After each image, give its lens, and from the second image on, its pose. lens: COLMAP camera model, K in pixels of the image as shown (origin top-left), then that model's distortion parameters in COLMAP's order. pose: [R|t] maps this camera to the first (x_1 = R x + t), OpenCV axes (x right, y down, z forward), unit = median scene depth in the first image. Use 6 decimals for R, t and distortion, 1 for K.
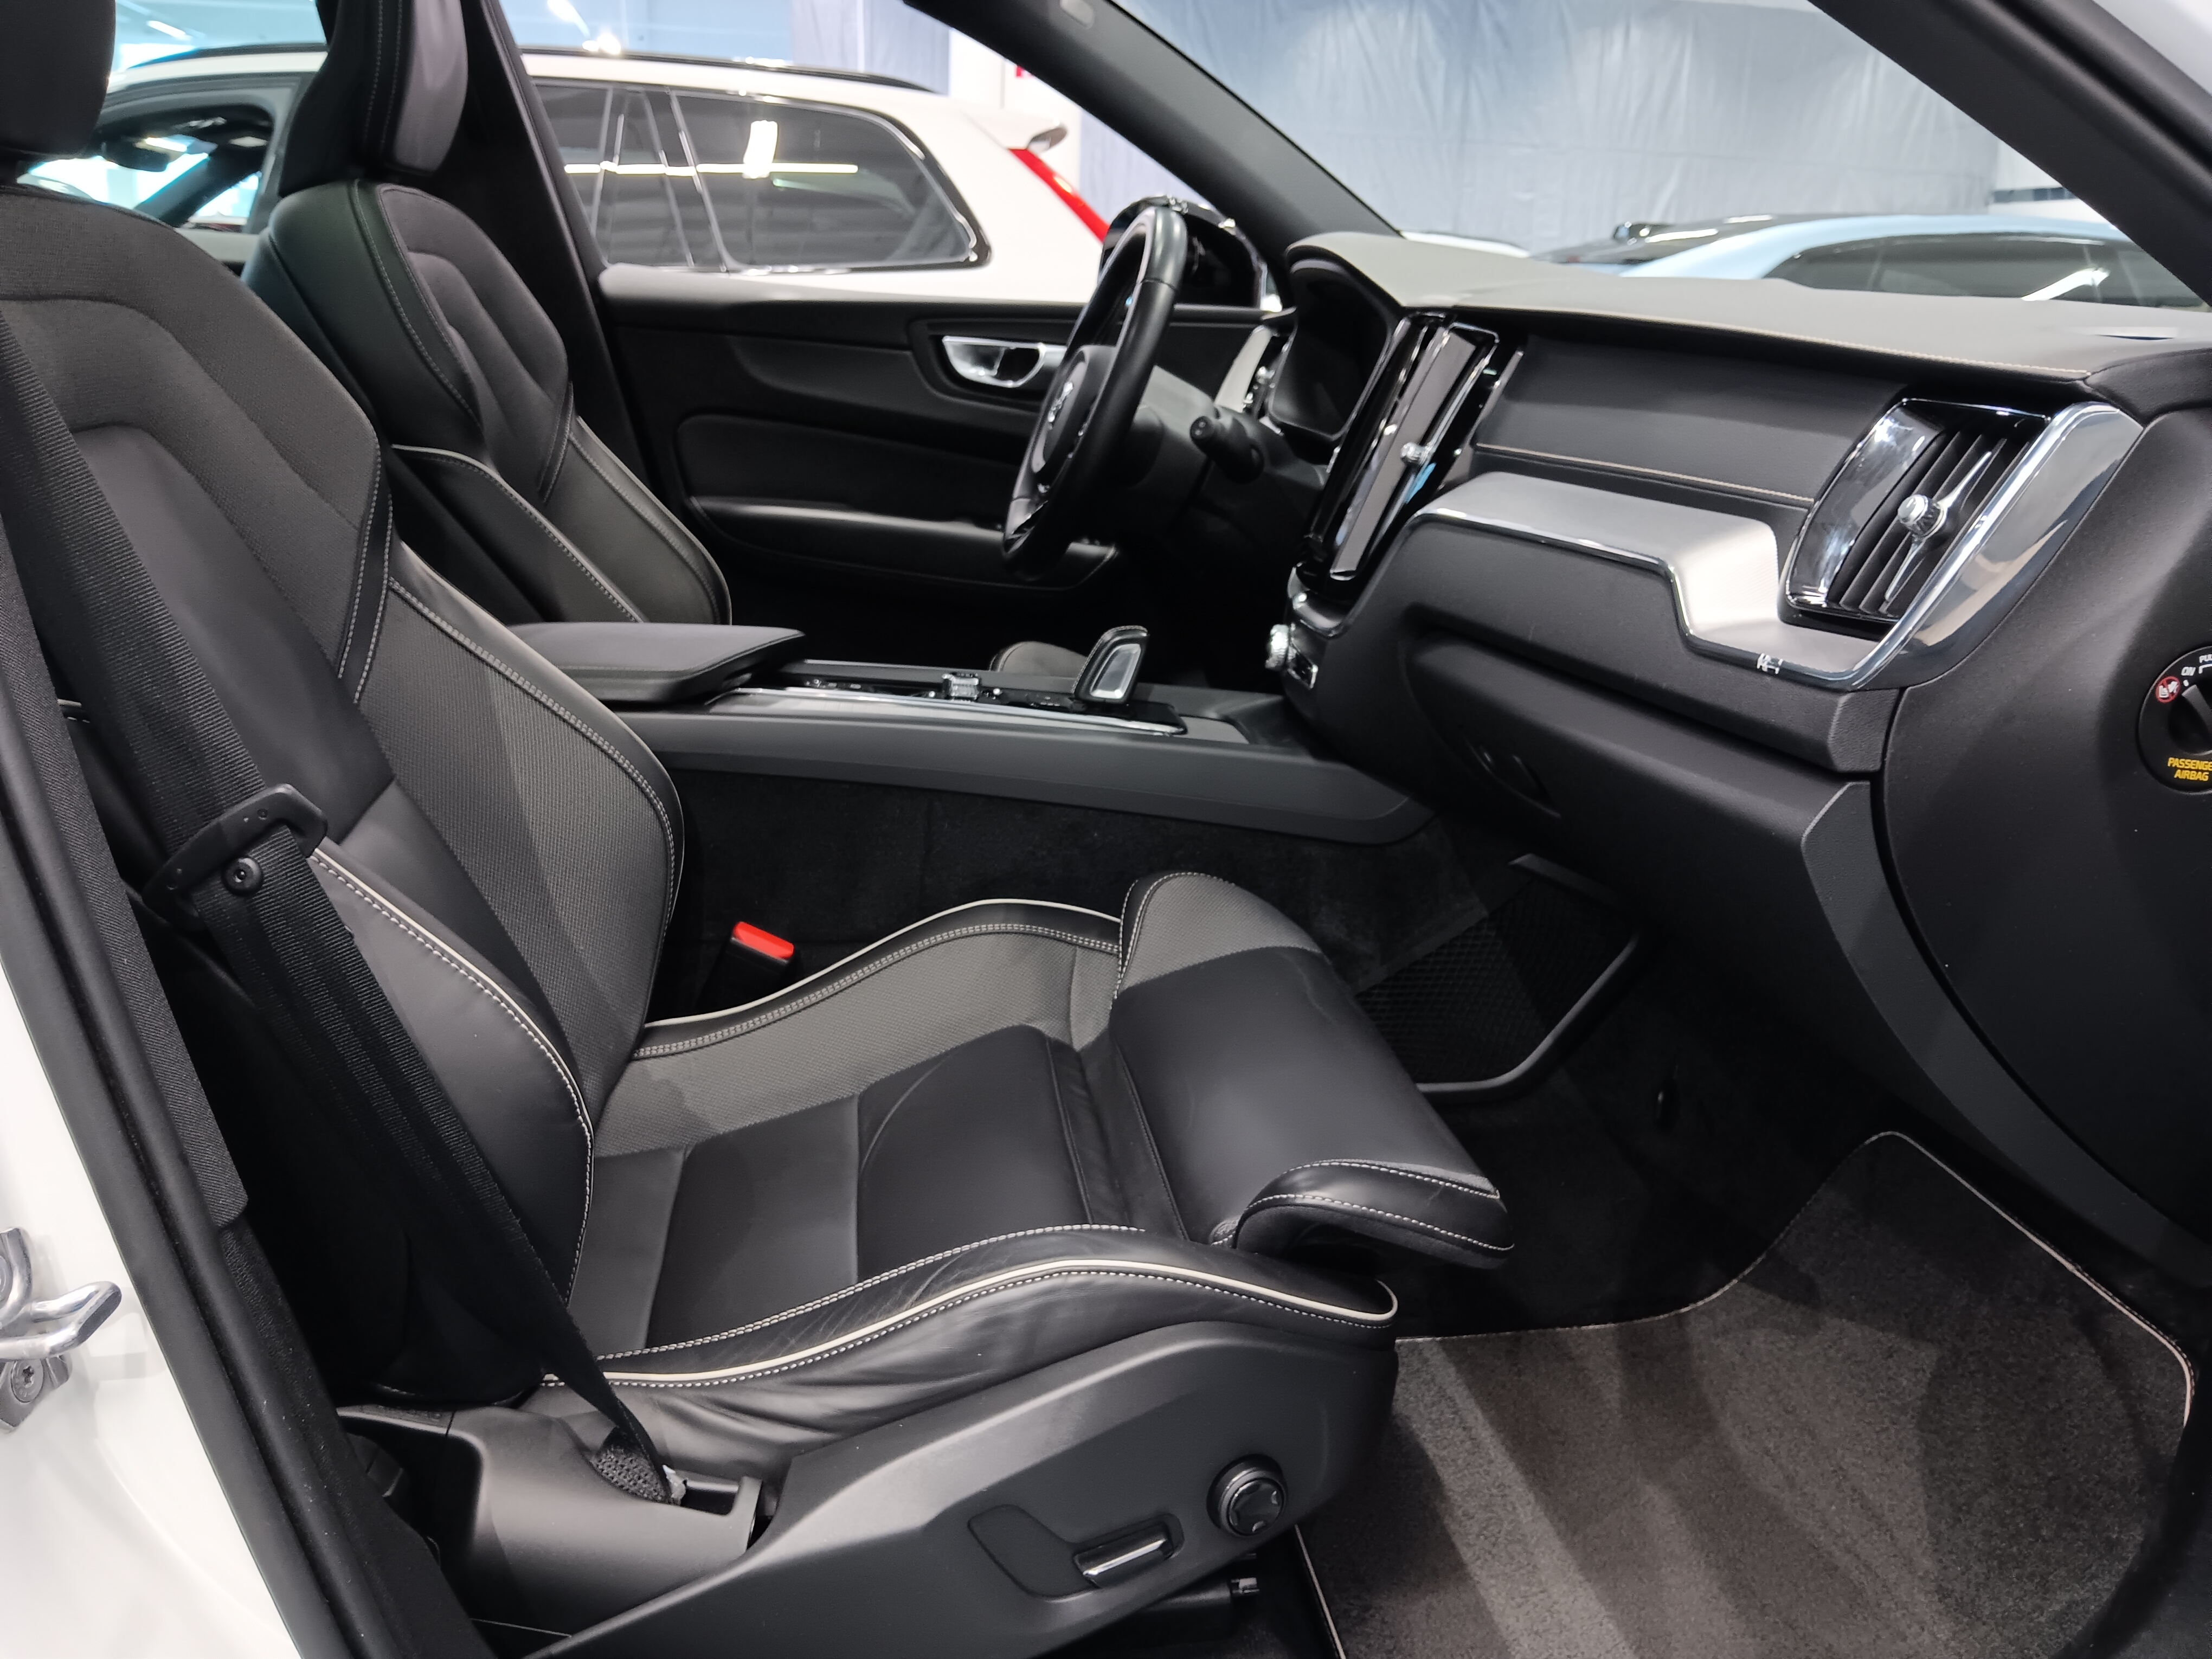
lens RADIAL K [[1786.3, 0, 1121.2], [0, 1786.3, 832.3], [0, 0, 1]] dist [0.153529, -0.336999]
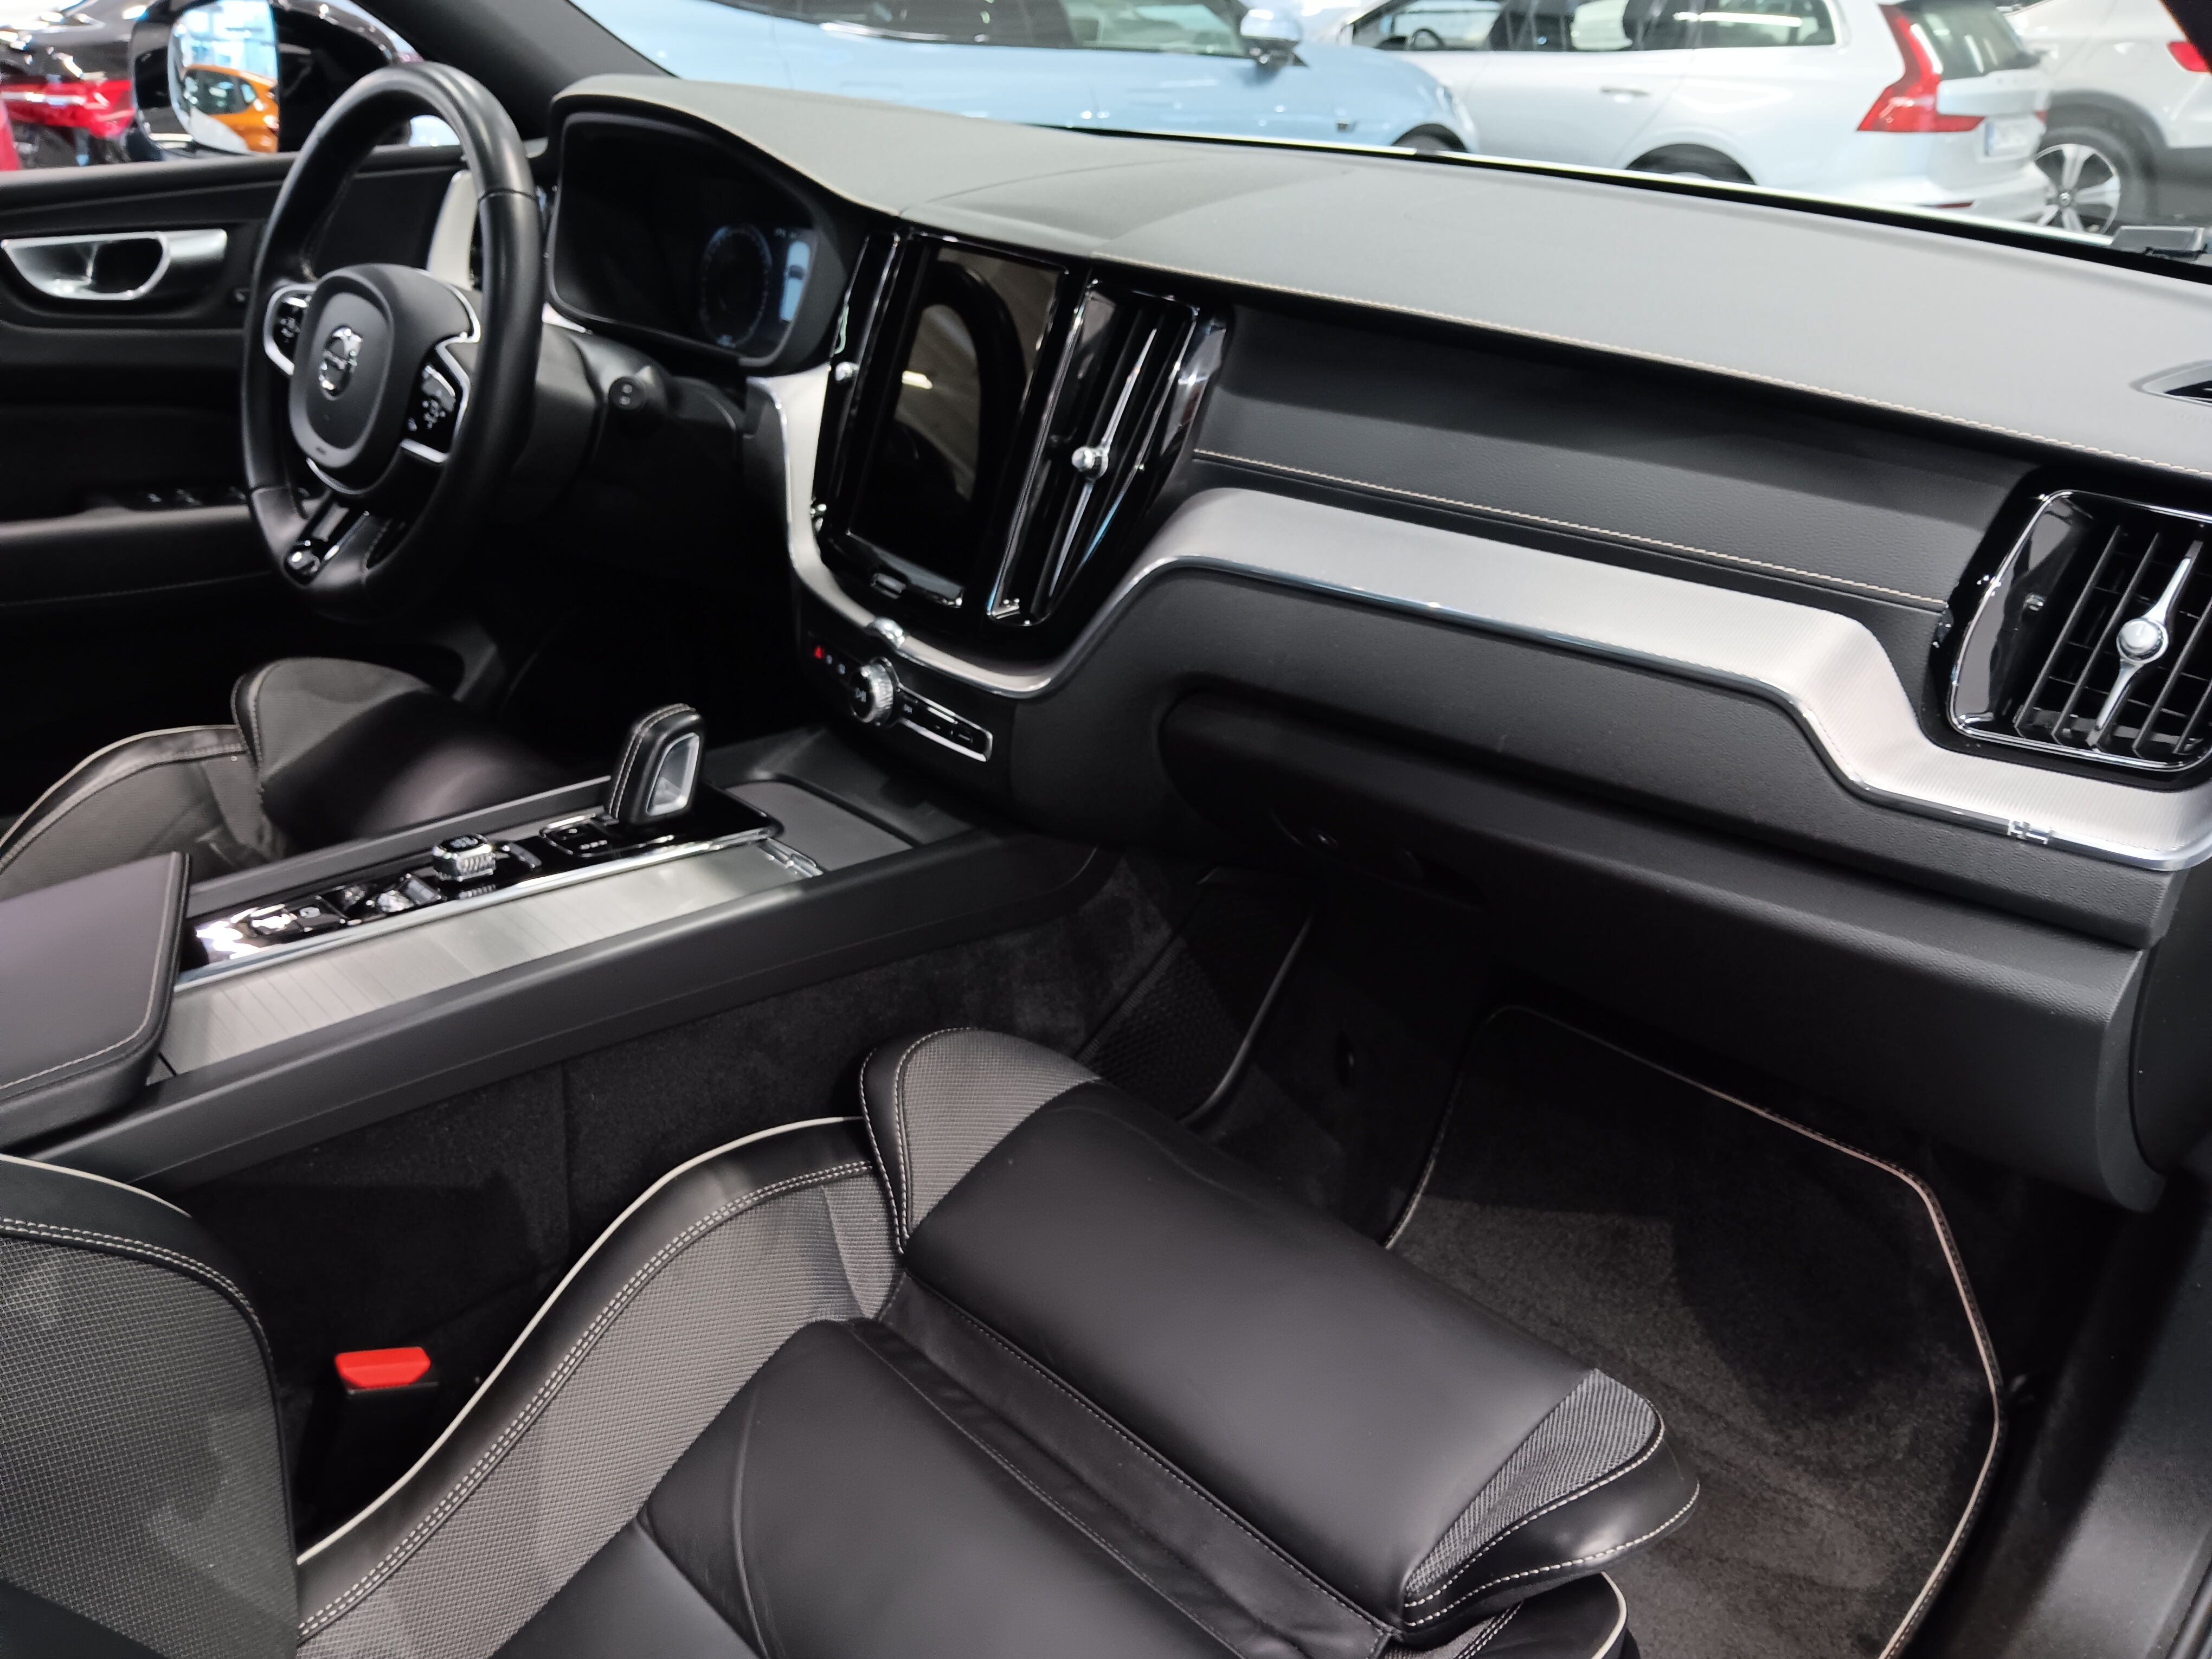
lens RADIAL K [[1786.3, 0, 1121.2], [0, 1786.3, 832.3], [0, 0, 1]] dist [0.153529, -0.336999]
pose [[0.787553, -0.298213, 0.539285, -0.289534], [0.183980, 0.948983, 0.256089, -0.247179], [-0.588142, -0.102466, 0.802240, 0.341425]]
